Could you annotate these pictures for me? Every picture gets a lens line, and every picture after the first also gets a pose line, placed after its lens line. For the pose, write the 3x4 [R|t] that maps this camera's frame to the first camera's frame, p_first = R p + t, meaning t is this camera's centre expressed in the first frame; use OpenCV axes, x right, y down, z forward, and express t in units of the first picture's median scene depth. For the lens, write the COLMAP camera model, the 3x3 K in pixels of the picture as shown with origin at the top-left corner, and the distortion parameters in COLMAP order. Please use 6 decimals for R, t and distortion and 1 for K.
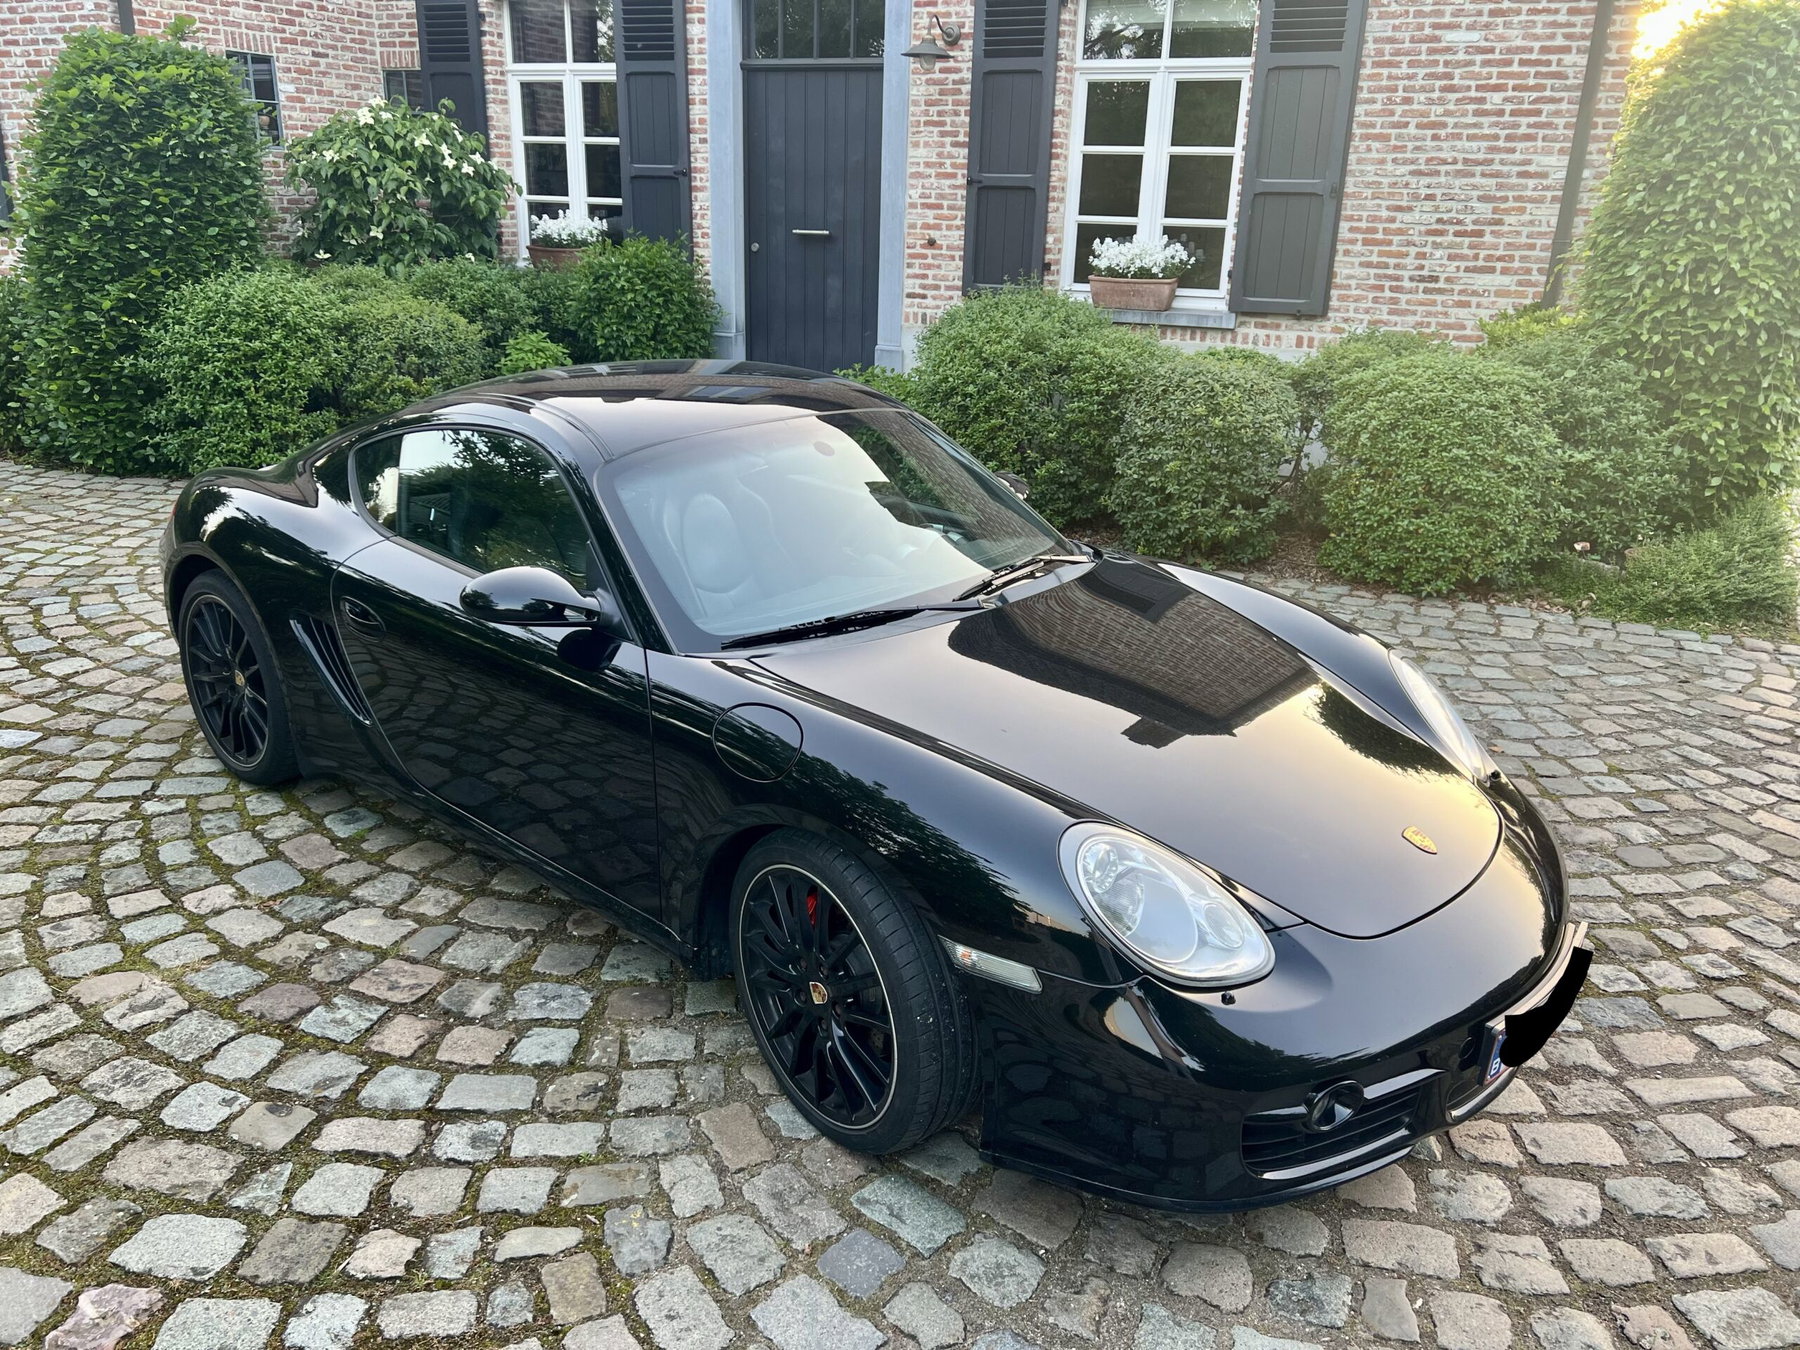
lens RADIAL K [[1332.4, 0, 874.7], [0, 1332.4, 687.0], [0, 0, 1]] dist [0.045428, -0.047697]
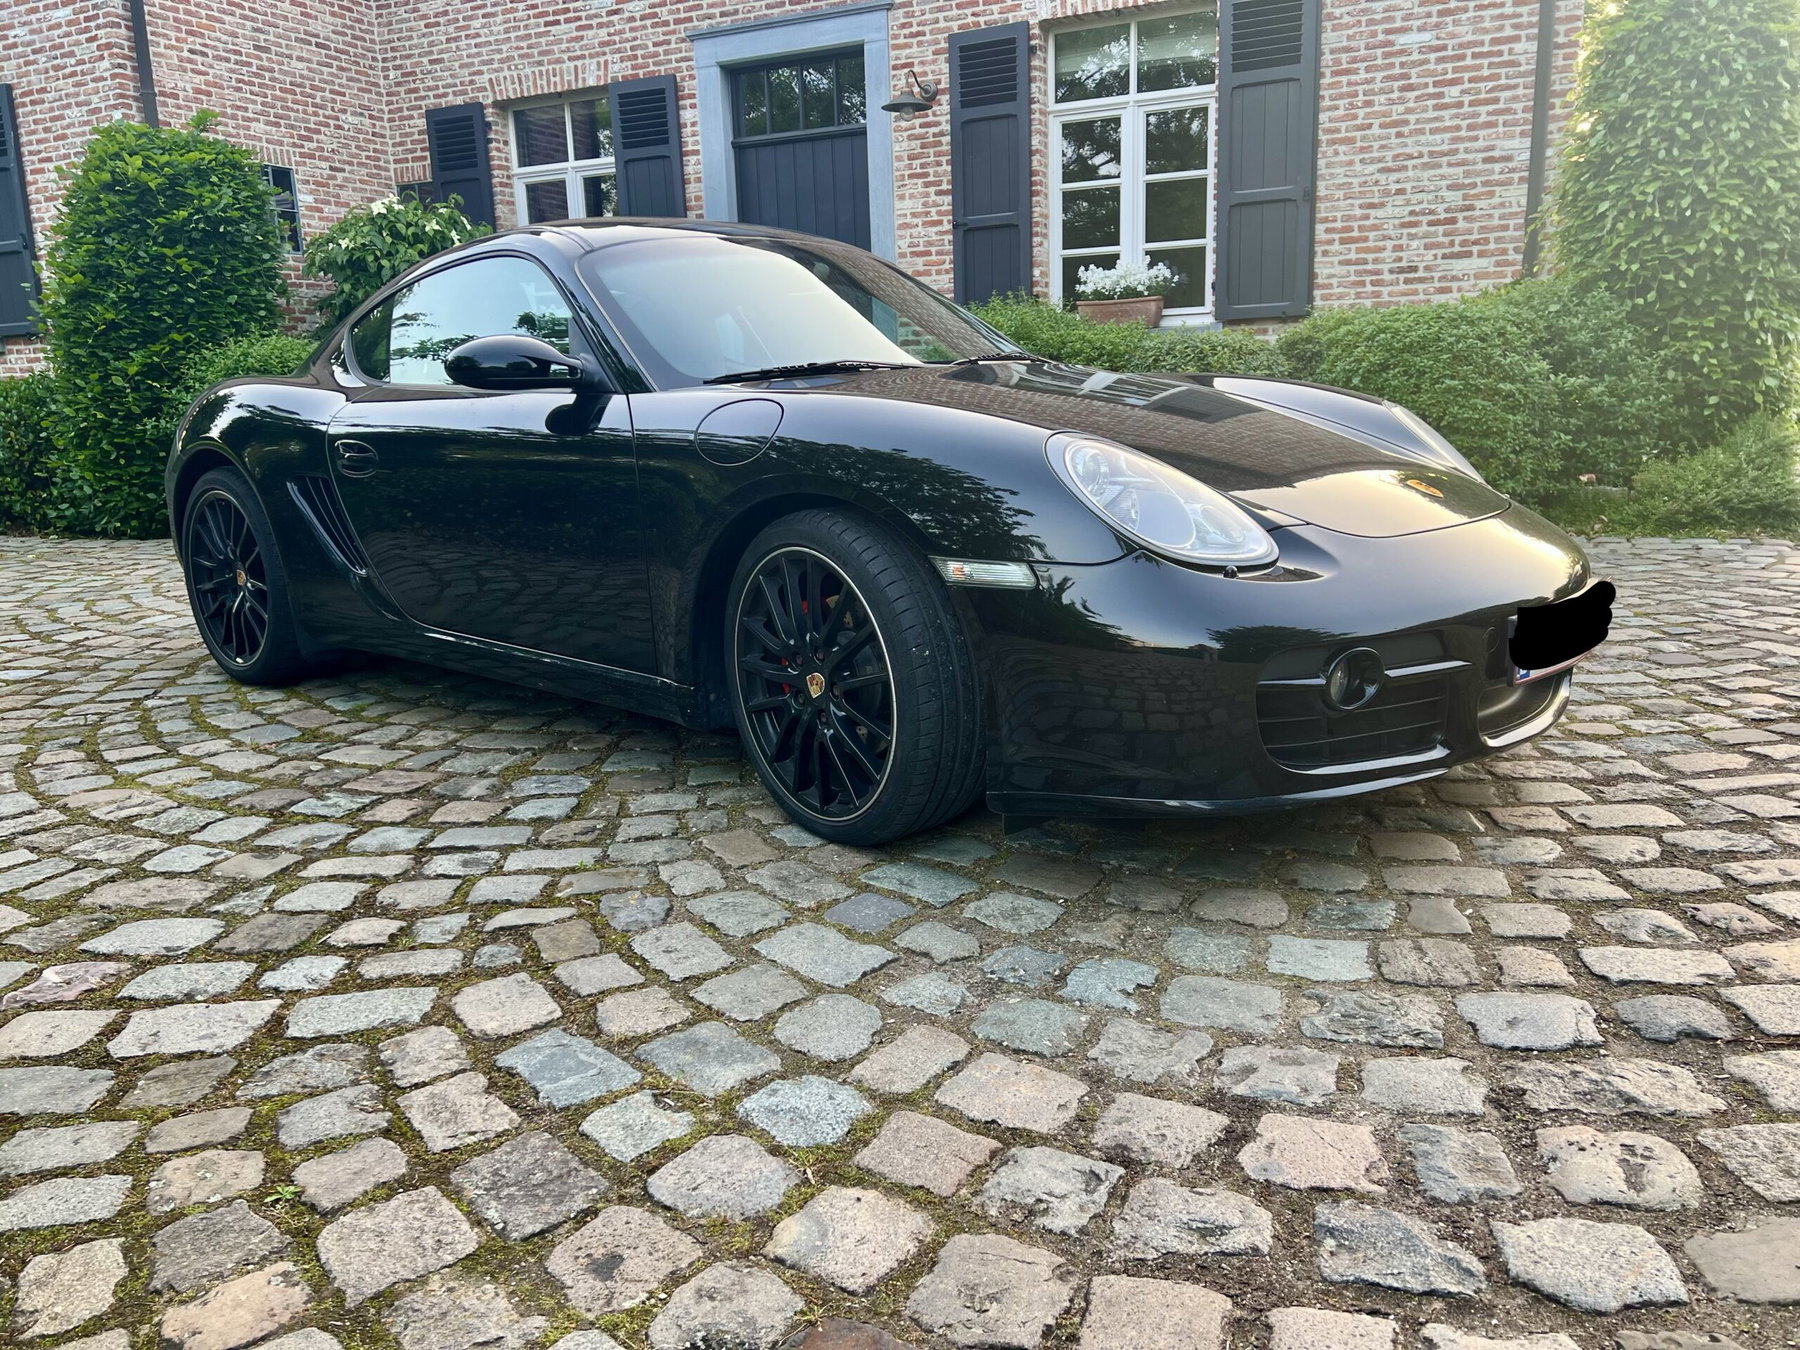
lens RADIAL K [[1332.4, 0, 874.7], [0, 1332.4, 687.0], [0, 0, 1]] dist [0.045428, -0.047697]
pose [[0.998066, -0.059671, -0.017418, 0.006661], [0.057010, 0.990371, -0.126158, 0.135898], [0.024778, 0.124921, 0.991857, 0.016933]]
